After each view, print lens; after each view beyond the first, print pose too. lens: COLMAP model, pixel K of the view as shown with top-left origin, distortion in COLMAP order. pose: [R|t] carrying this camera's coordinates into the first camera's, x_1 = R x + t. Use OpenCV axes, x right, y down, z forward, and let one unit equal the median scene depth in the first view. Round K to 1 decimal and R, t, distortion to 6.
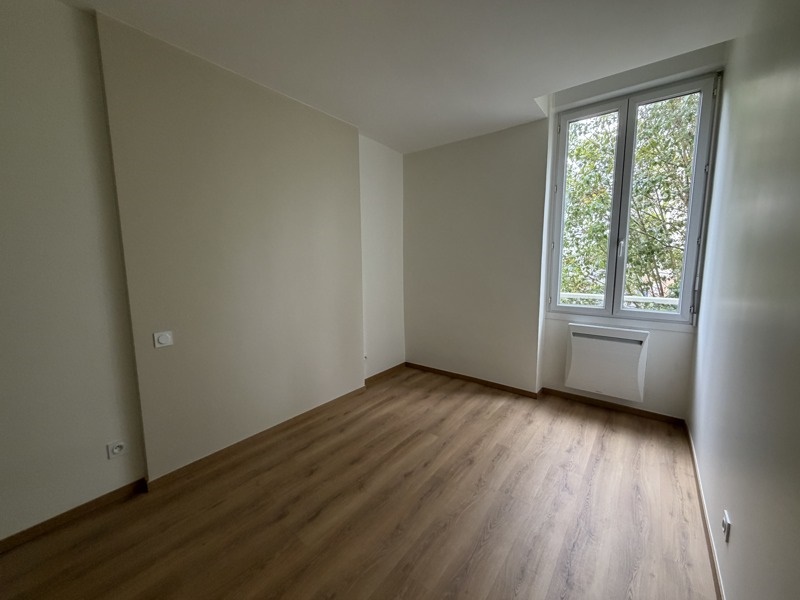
lens RADIAL K [[322.8, 0, 400.0], [0, 322.8, 300.0], [0, 0, 1]] dist [0.000064, -0.000193]
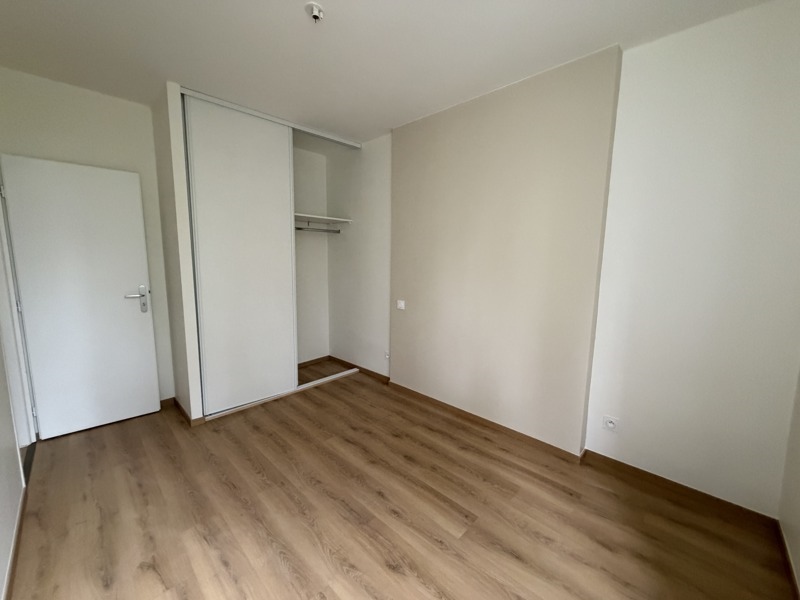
lens RADIAL K [[320.9, 0, 395.1], [0, 320.9, 299.6], [0, 0, 1]] dist [0.000404, 0.000098]
pose [[-0.117139, 0.136031, -0.983755, 0.730632], [-0.137109, 0.978874, 0.151682, -0.123483], [0.983605, 0.152649, -0.096013, 0.909273]]
